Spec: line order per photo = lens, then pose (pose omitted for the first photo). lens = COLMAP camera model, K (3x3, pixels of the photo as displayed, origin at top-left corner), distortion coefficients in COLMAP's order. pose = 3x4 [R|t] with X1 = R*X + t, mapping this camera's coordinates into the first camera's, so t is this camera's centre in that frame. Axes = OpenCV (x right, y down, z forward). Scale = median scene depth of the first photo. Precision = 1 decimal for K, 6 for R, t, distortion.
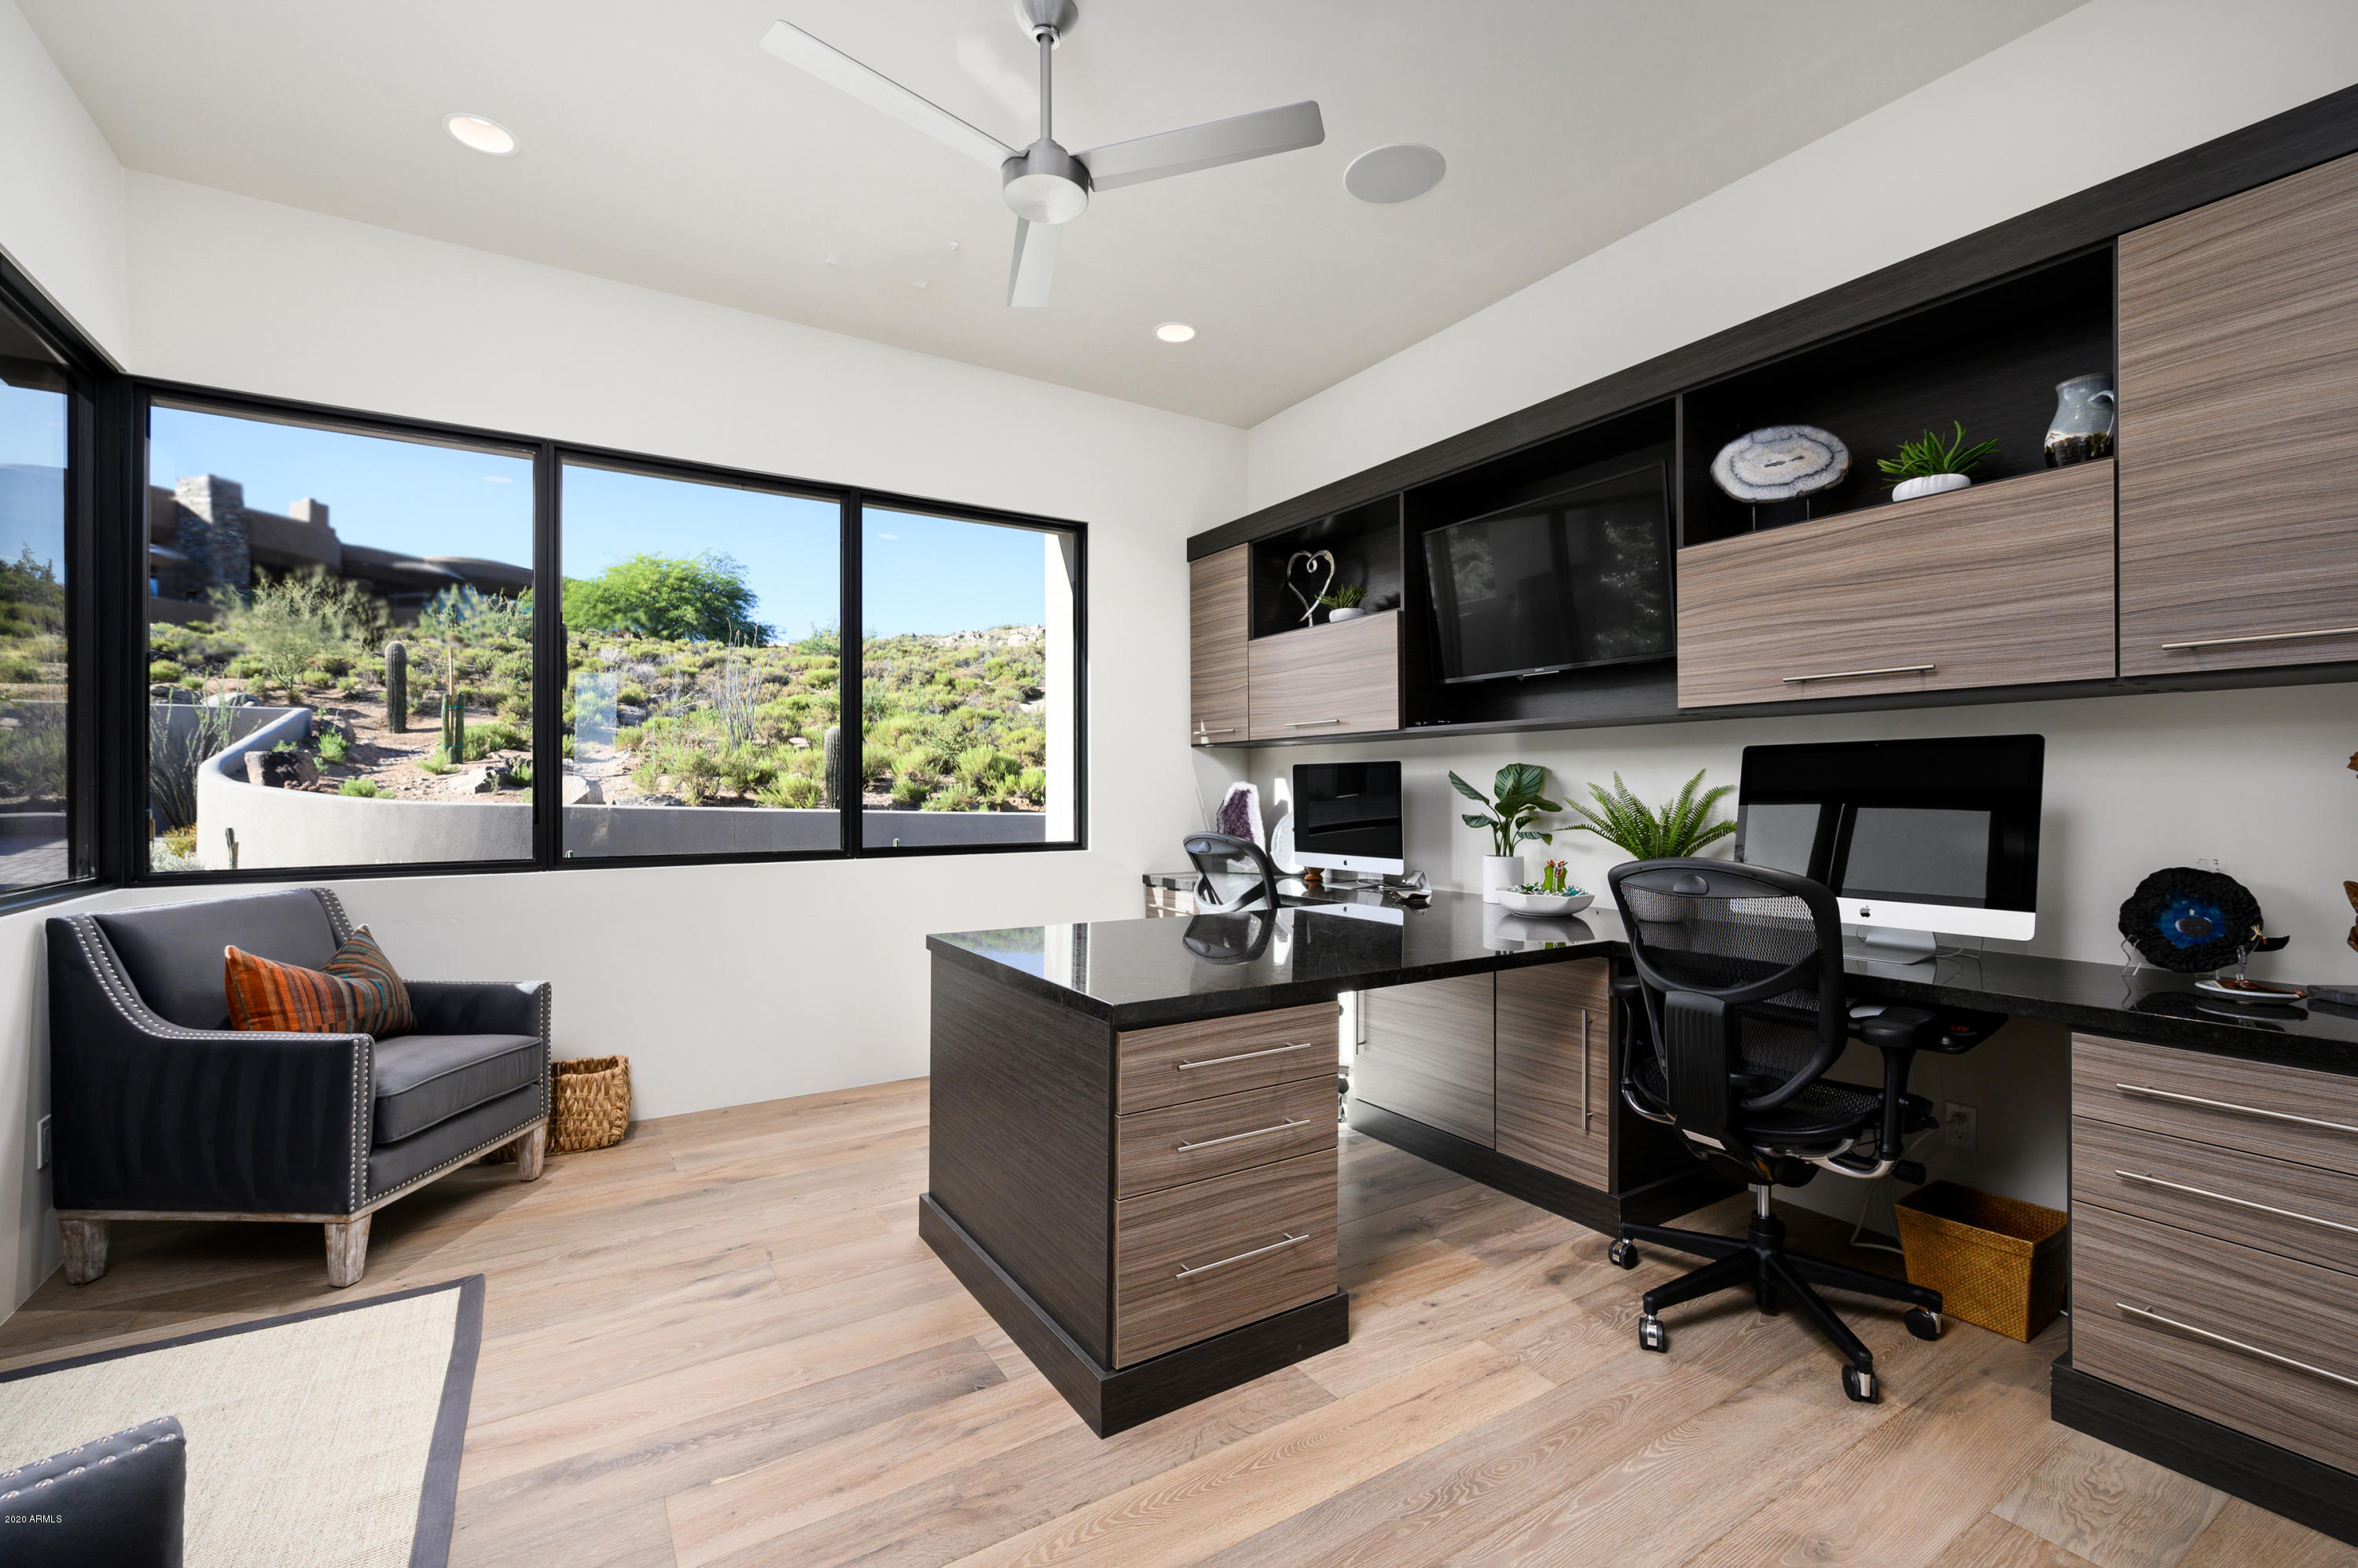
lens RADIAL K [[1021.3, 0, 1177.1], [0, 1021.3, 783.4], [0, 0, 1]] dist [-0.000449, -0.001050]
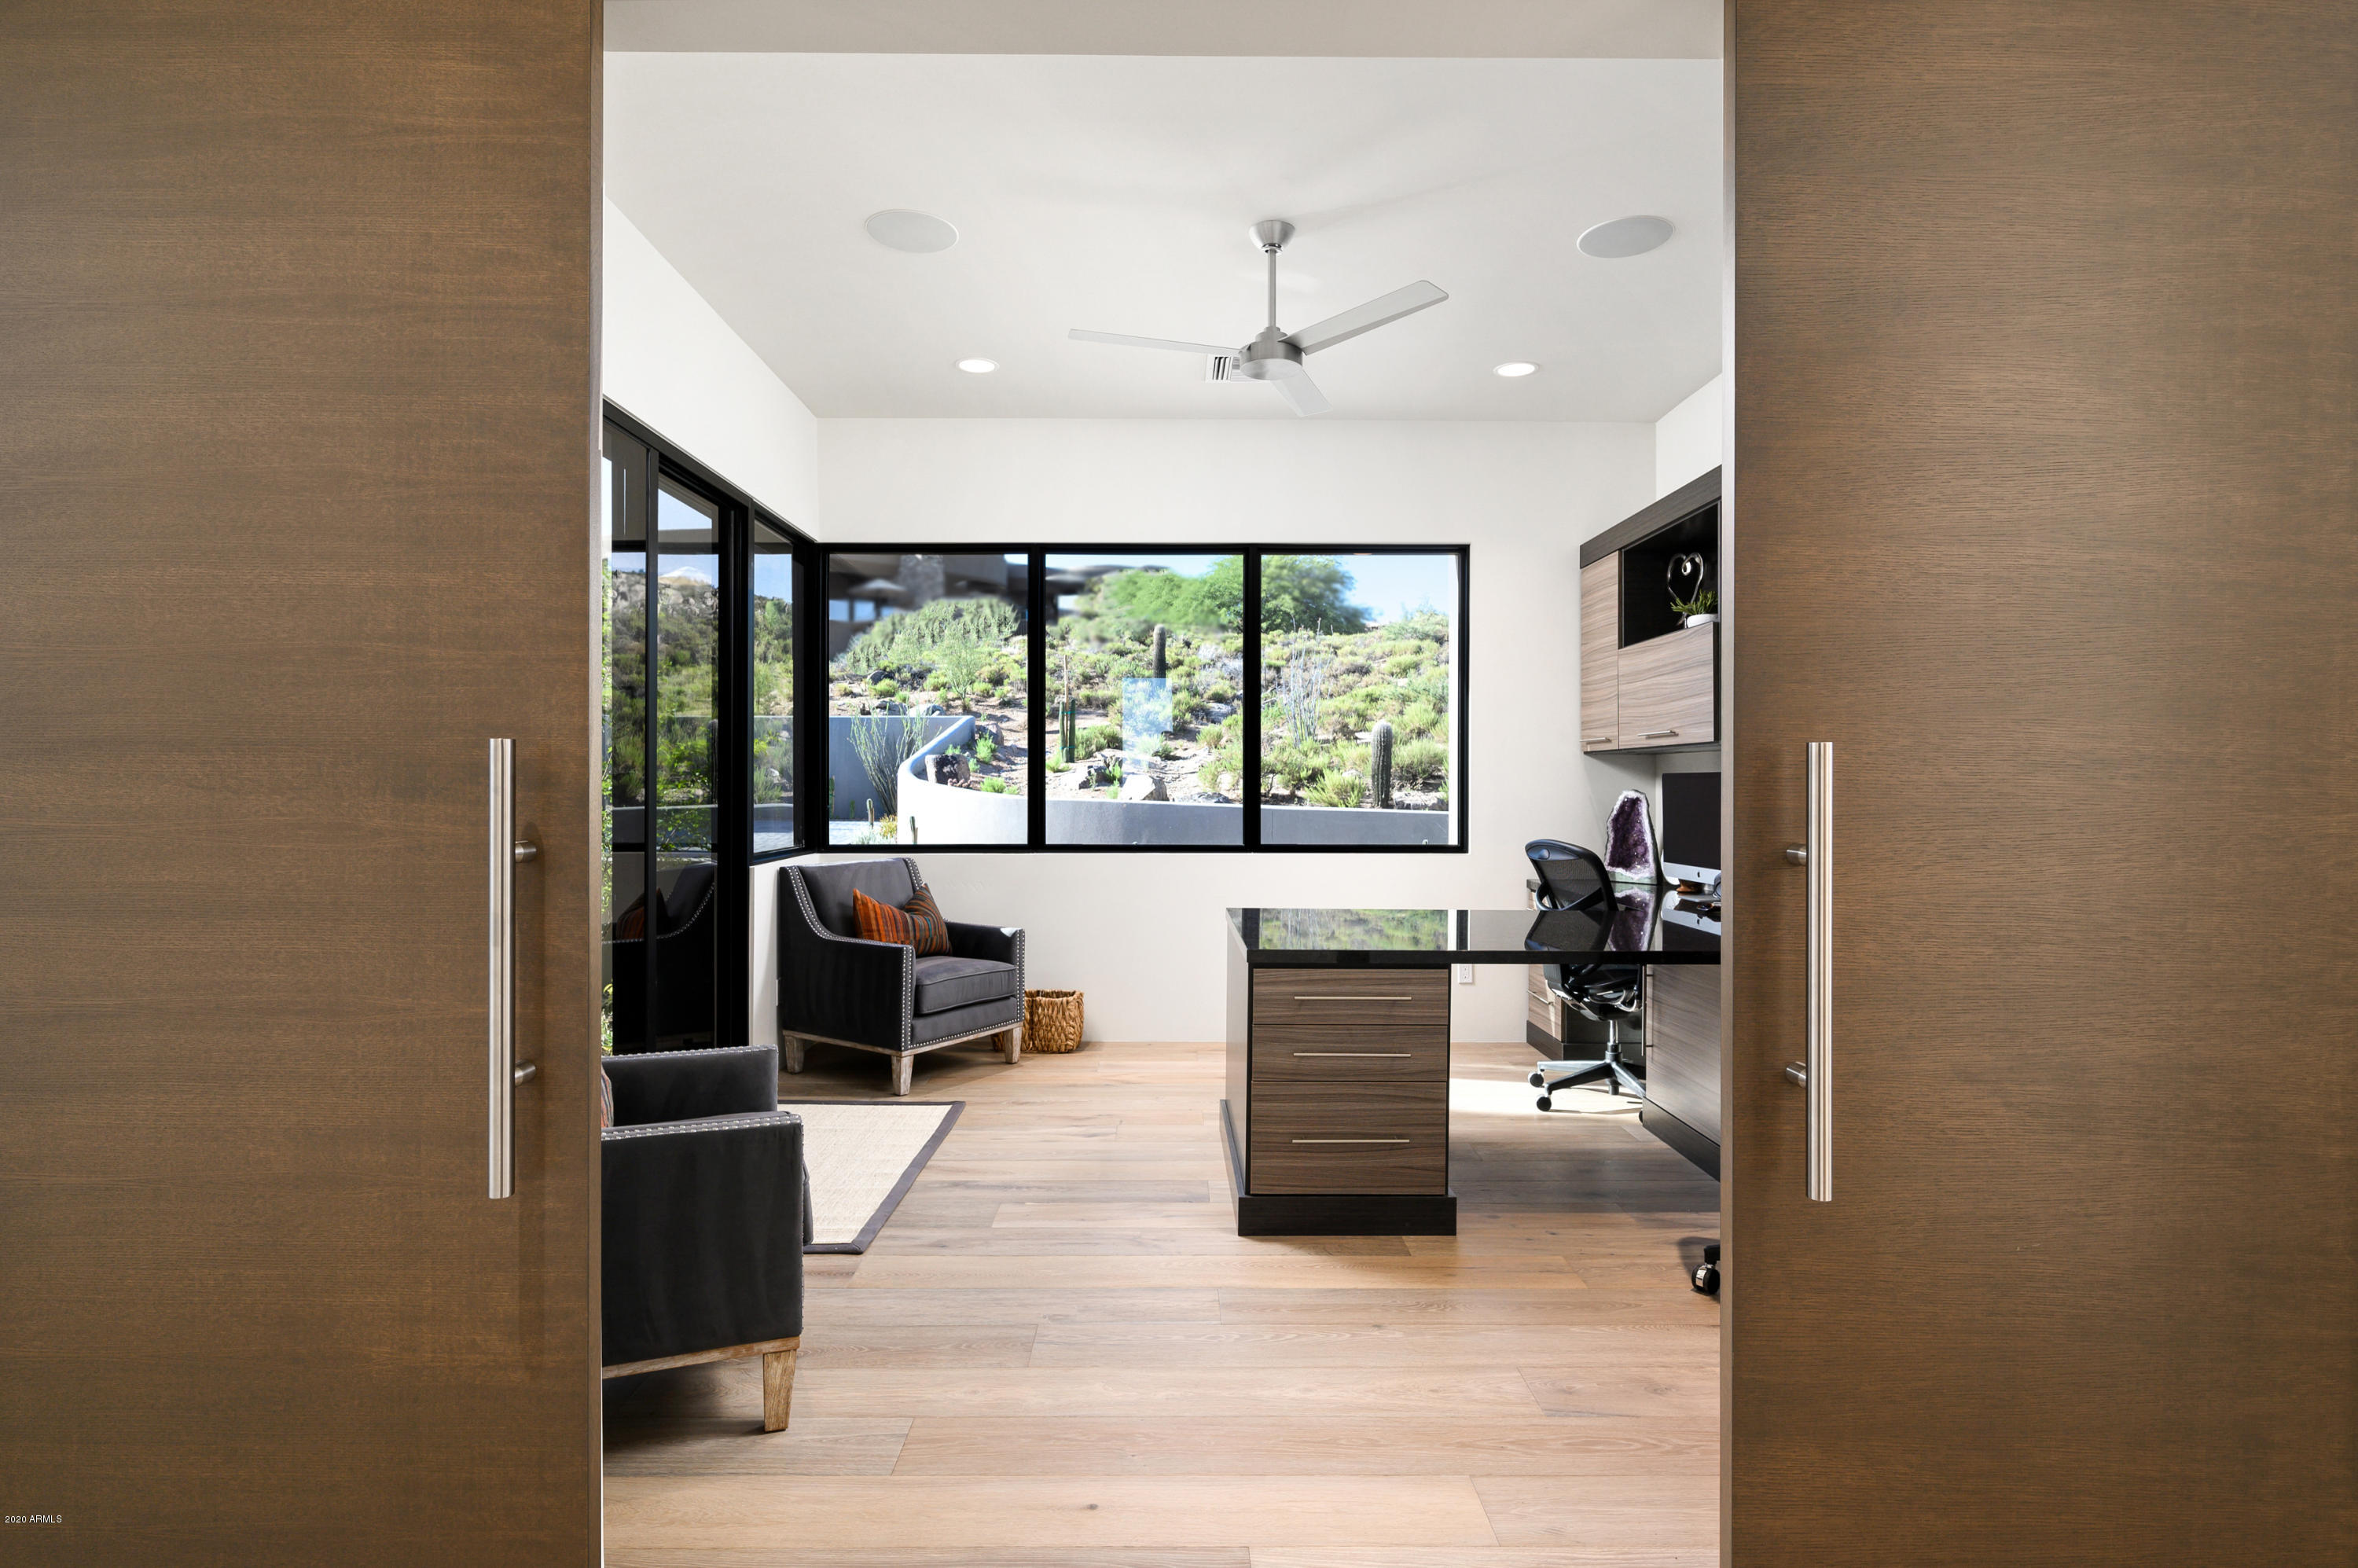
lens RADIAL K [[1225.7, 0, 1180.0], [0, 1225.7, 784.0], [0, 0, 1]] dist [-0.003126, -0.000083]
pose [[0.846843, 0.004601, -0.531824, 0.150741], [-0.000771, 0.999972, 0.007424, -0.007337], [0.531843, -0.005877, 0.846823, -0.106954]]
